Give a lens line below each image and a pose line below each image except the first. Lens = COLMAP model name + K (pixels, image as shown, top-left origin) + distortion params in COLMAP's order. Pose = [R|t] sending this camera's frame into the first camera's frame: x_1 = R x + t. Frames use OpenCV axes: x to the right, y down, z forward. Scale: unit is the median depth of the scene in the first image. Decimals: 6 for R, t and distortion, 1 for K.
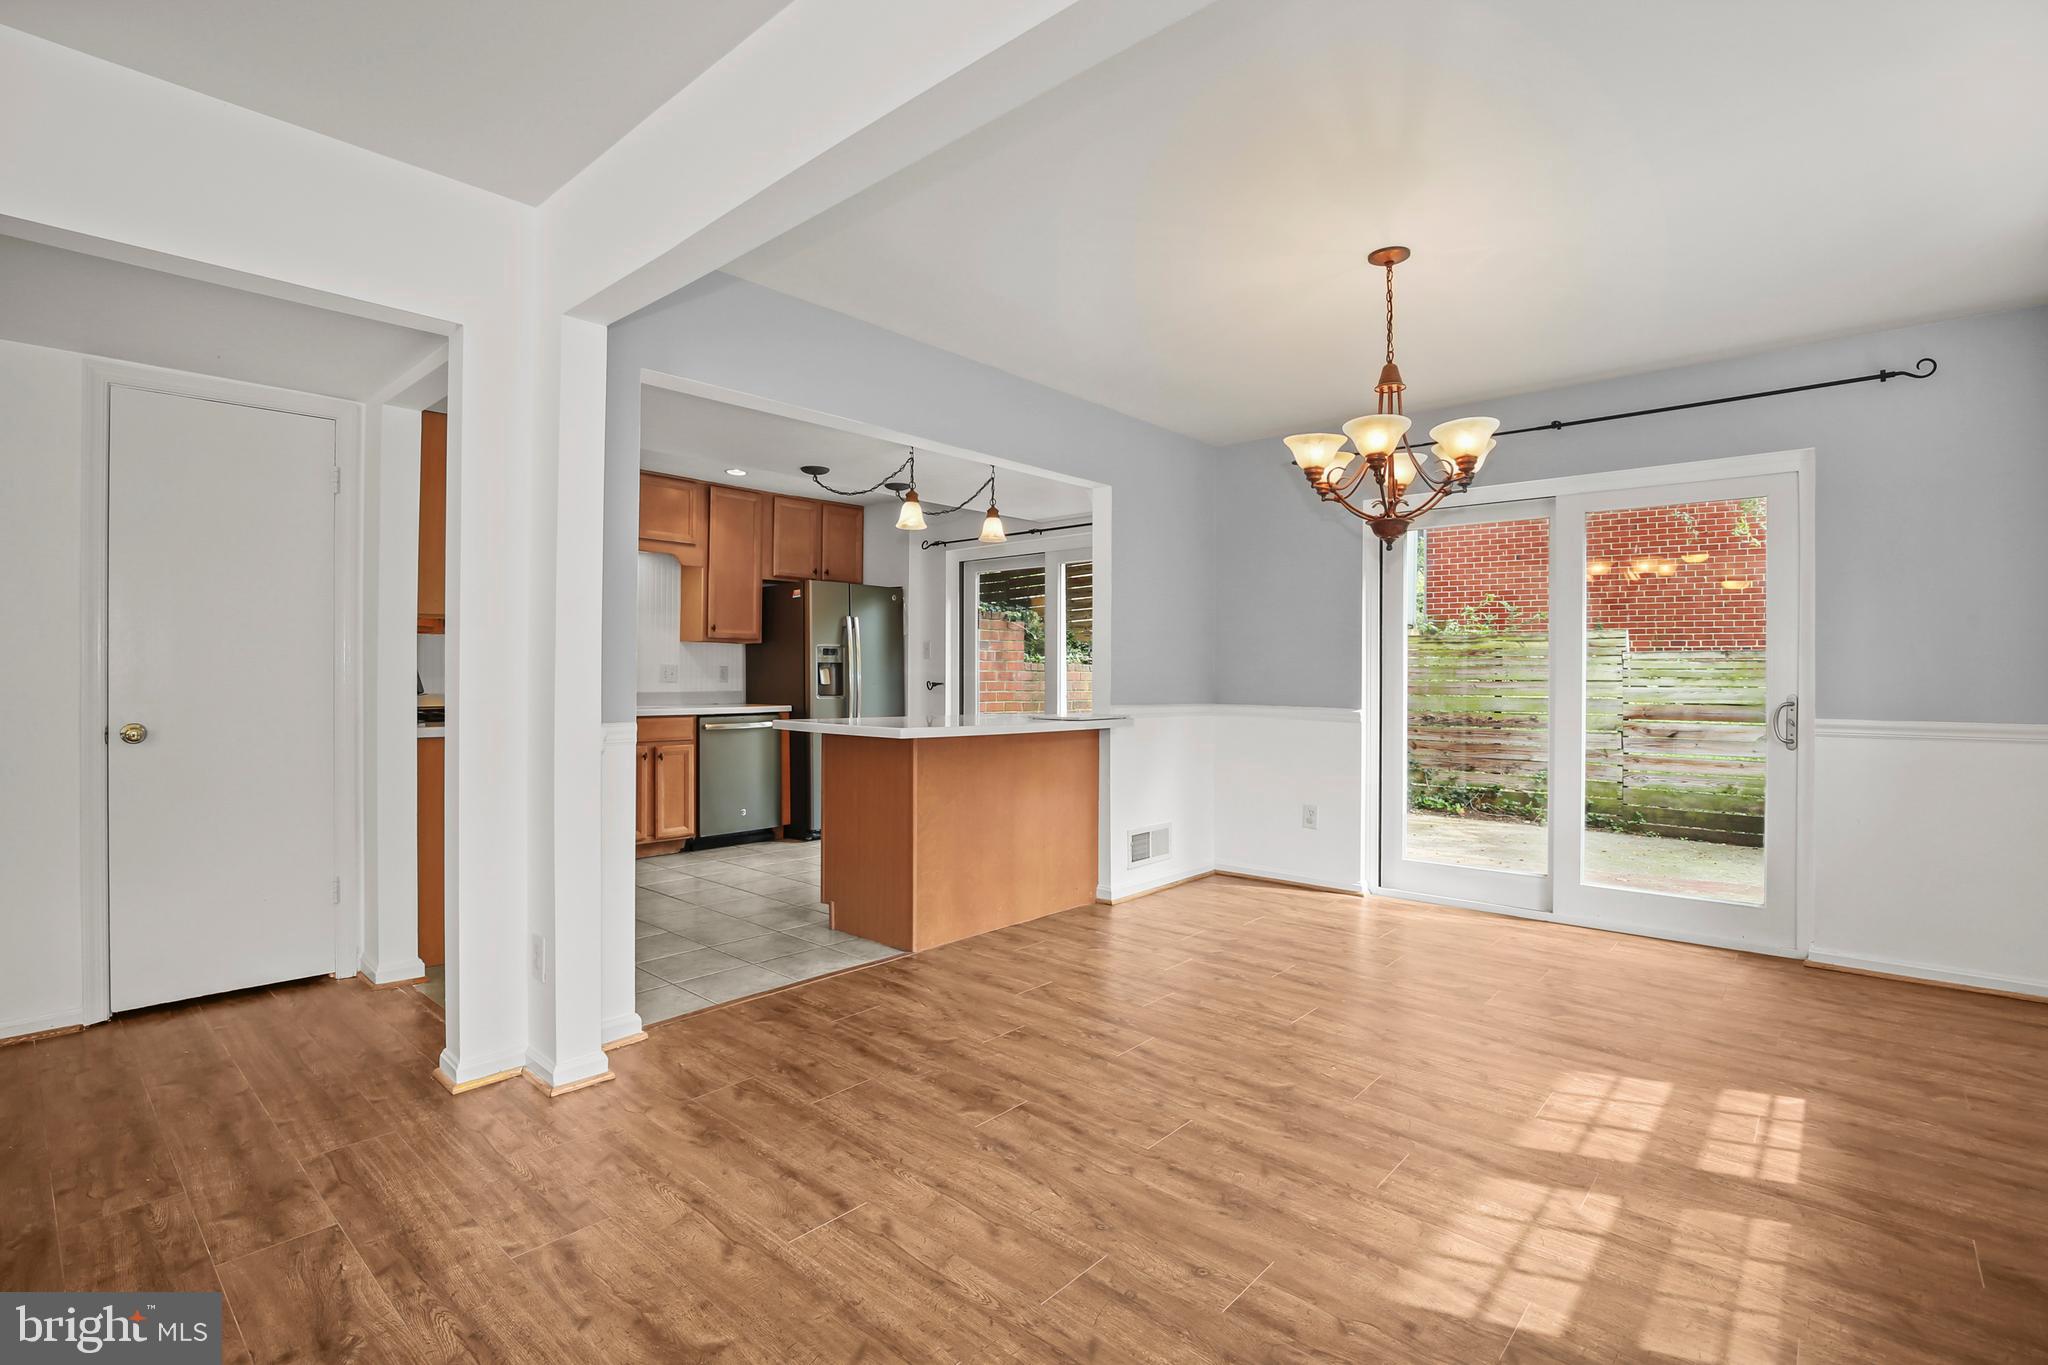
lens RADIAL K [[953.2, 0, 1030.5], [0, 953.2, 677.0], [0, 0, 1]] dist [-0.035705, 0.008114]
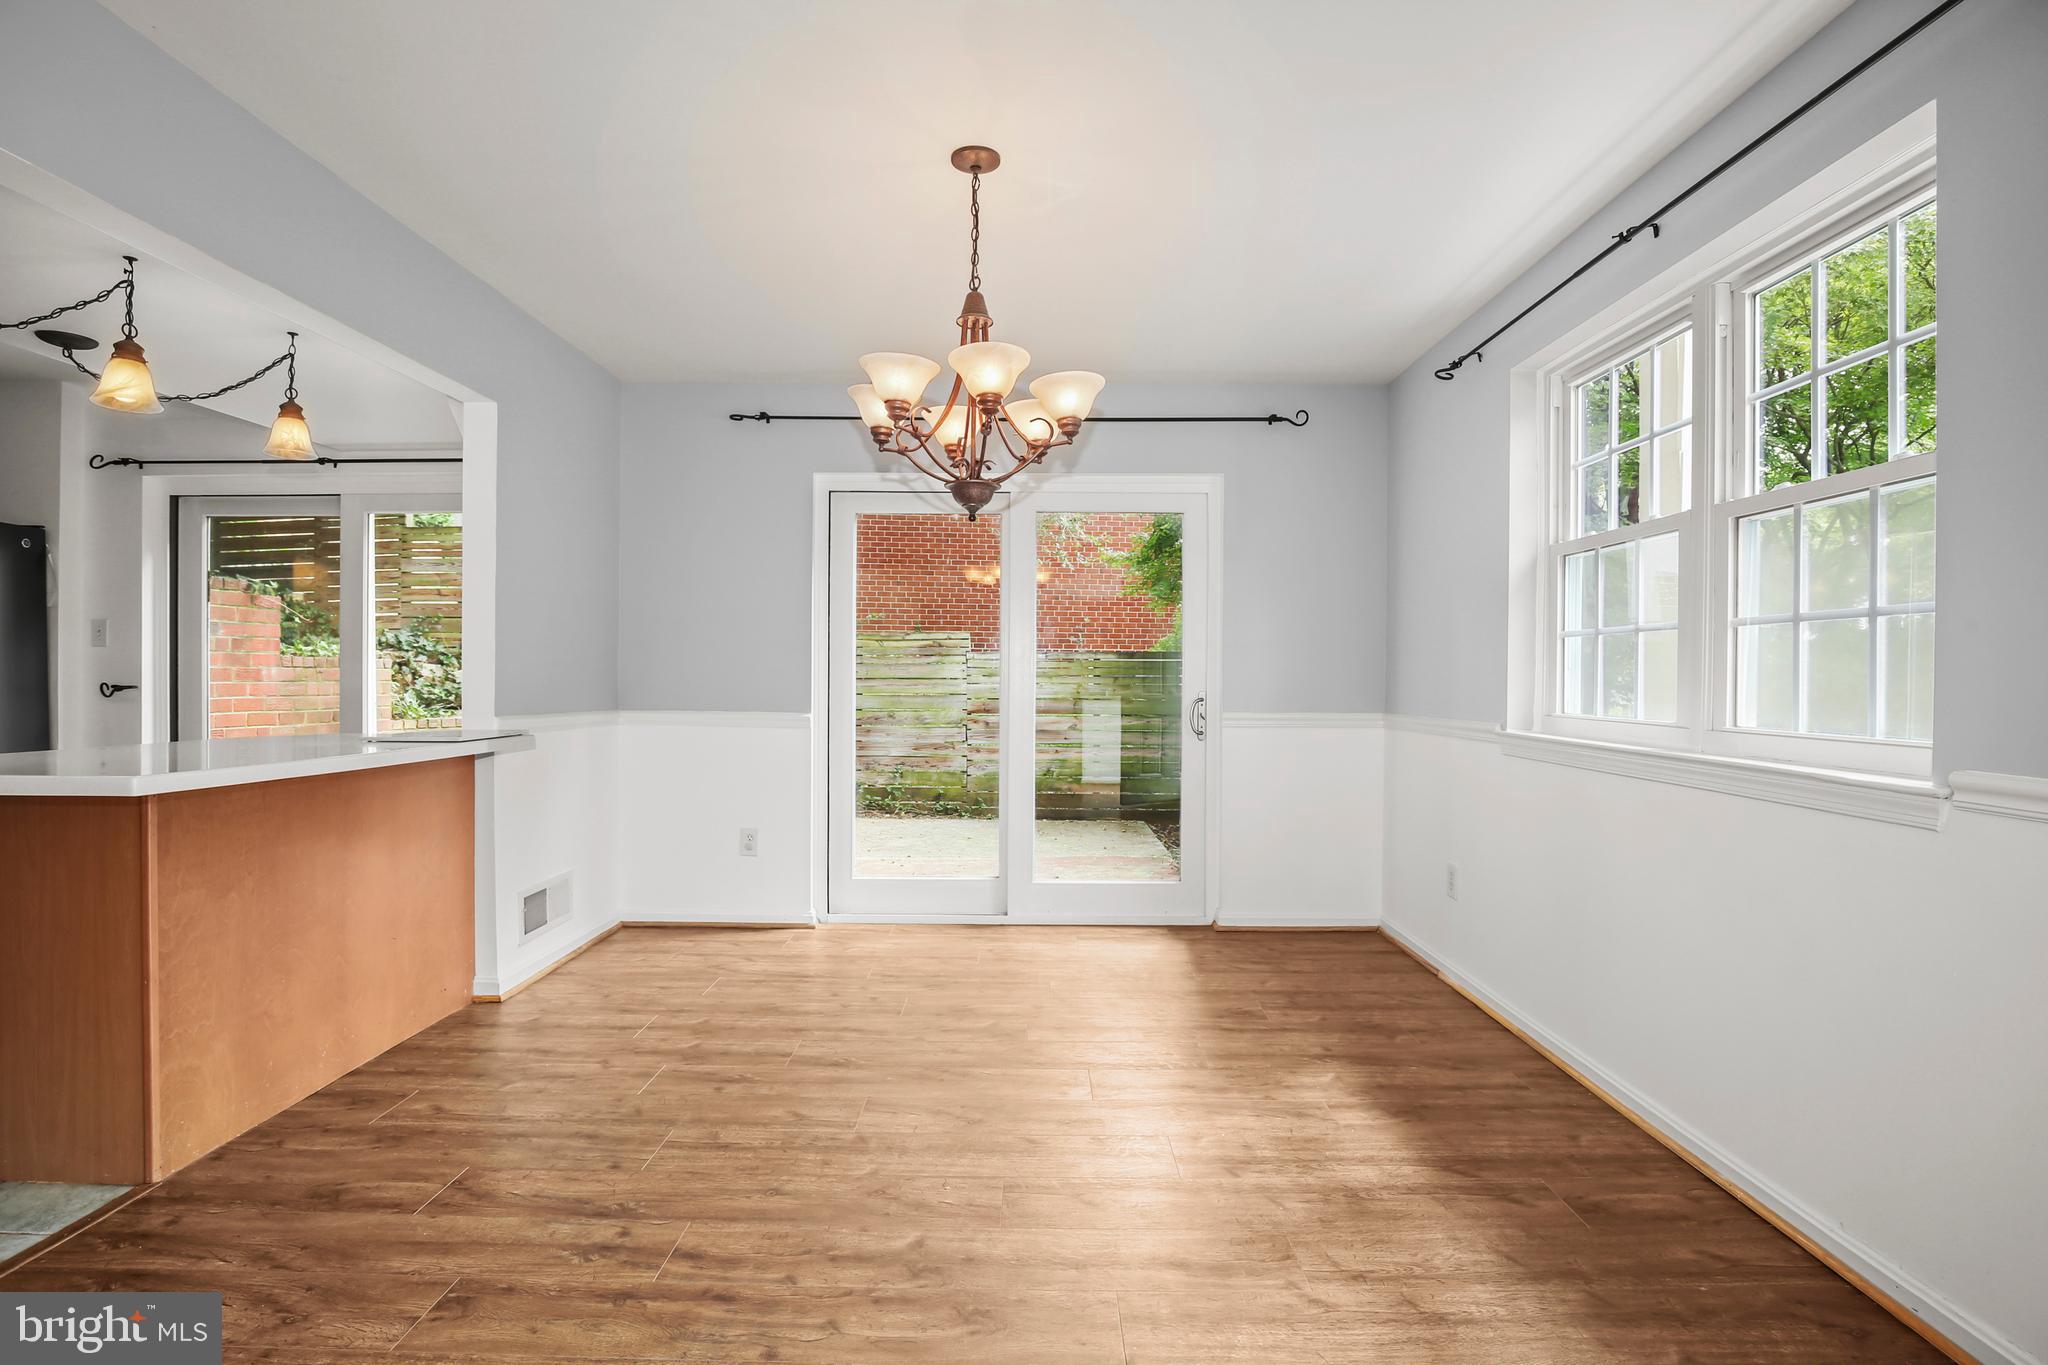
lens RADIAL K [[953.2, 0, 1030.5], [0, 953.2, 677.0], [0, 0, 1]] dist [-0.035705, 0.008114]
pose [[0.751270, -0.002421, 0.659990, -0.076617], [0.000516, 0.999995, 0.003080, -0.001465], [-0.659994, -0.001973, 0.751268, 0.219972]]
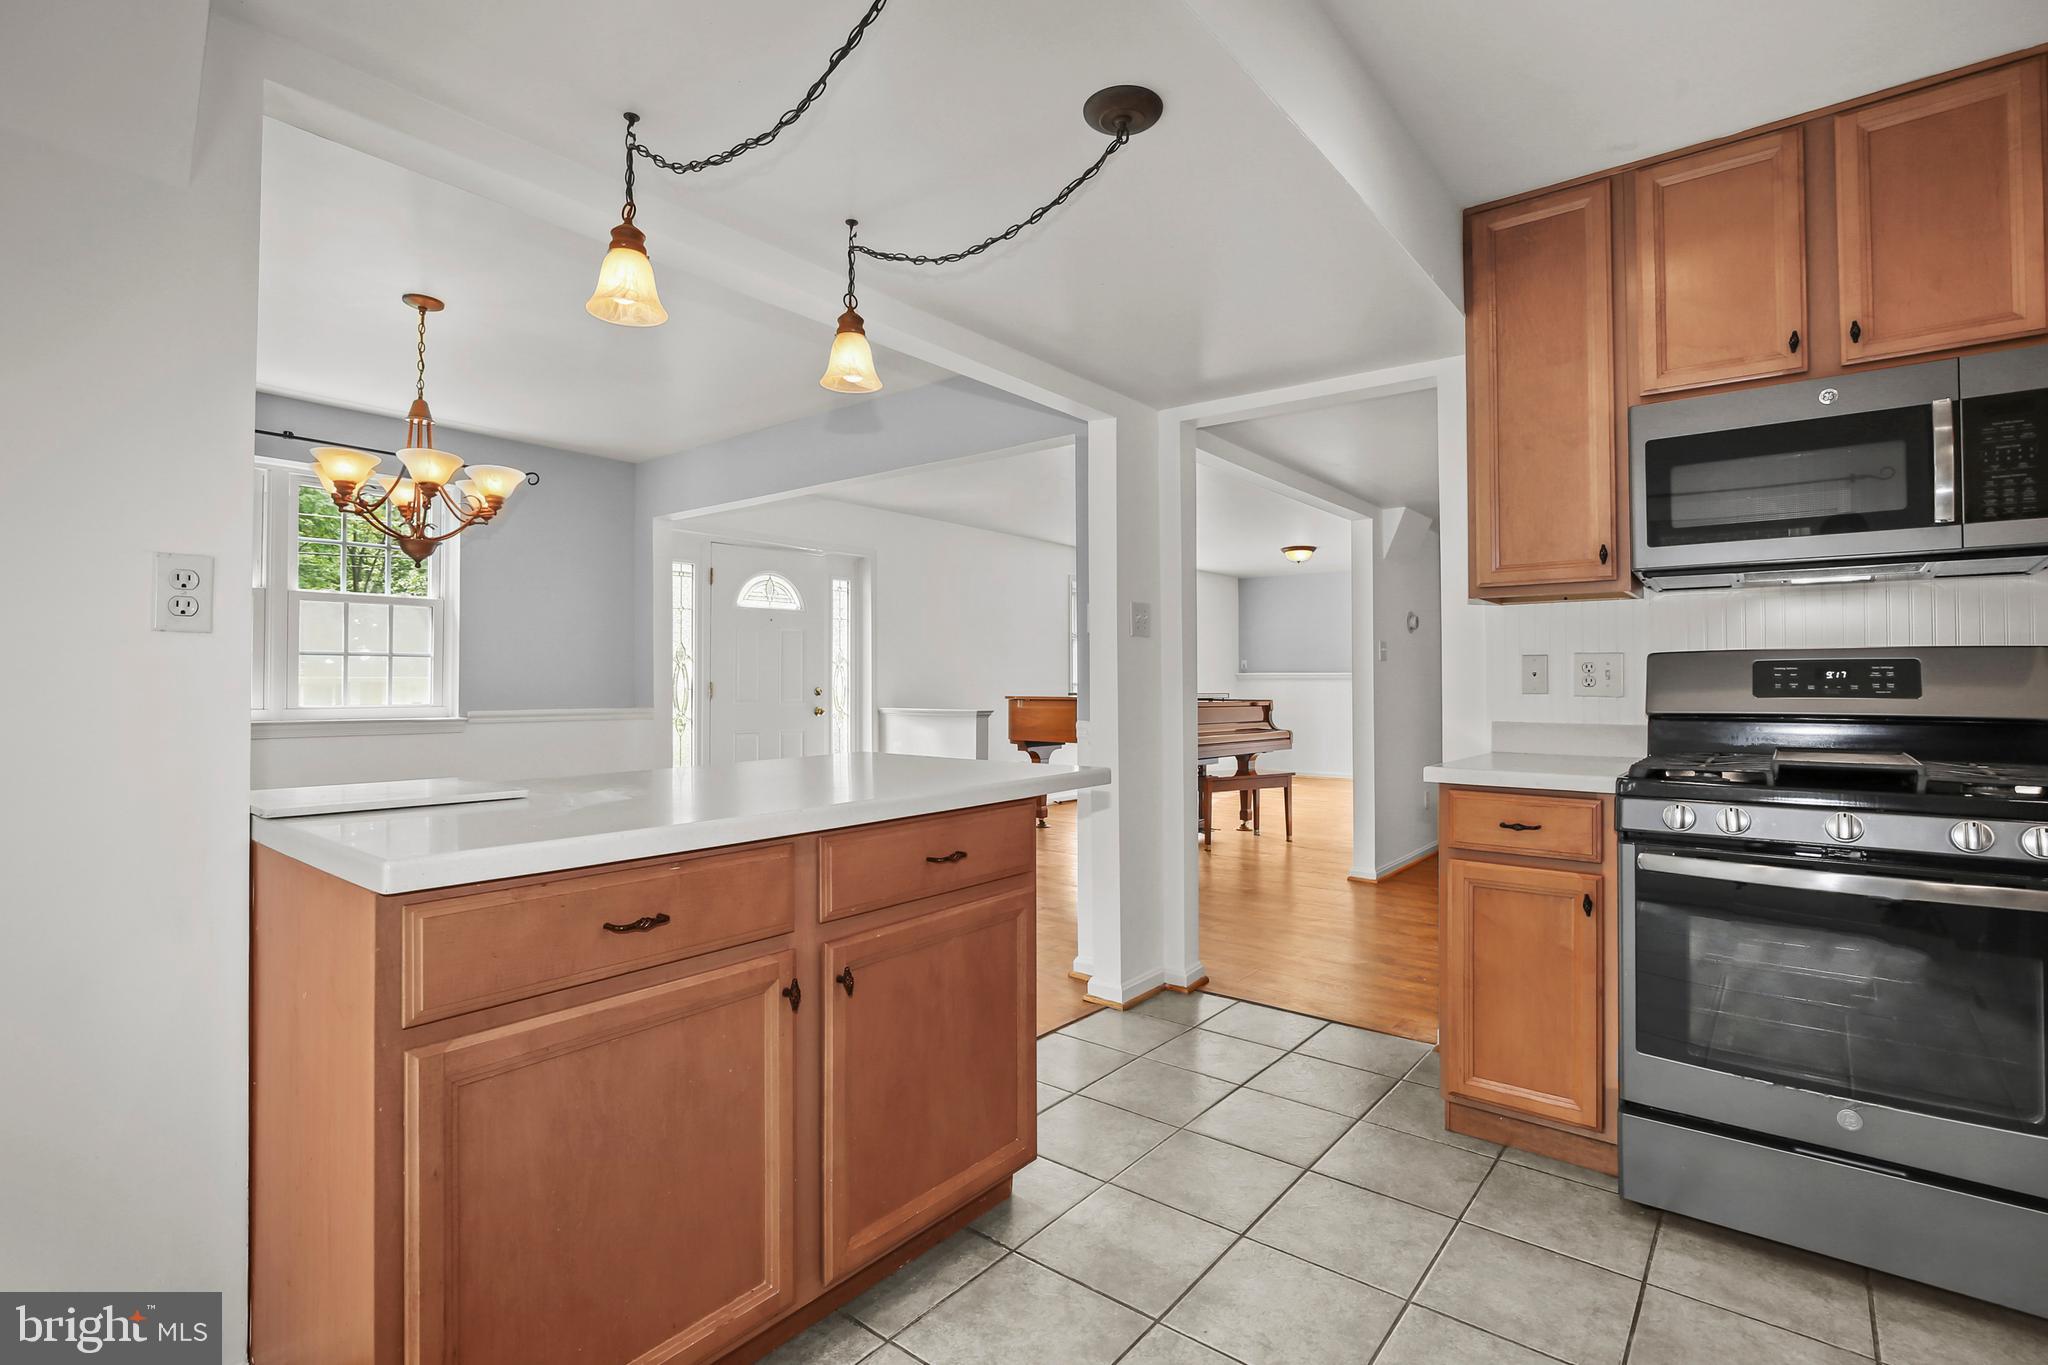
lens RADIAL K [[961.1, 0, 1045.8], [0, 961.1, 664.0], [0, 0, 1]] dist [-0.003974, -0.000351]
pose [[-0.997651, -0.005368, -0.068287, -0.169827], [-0.004250, 0.999855, -0.016500, -0.003467], [0.068366, -0.016171, -0.997529, 1.328154]]
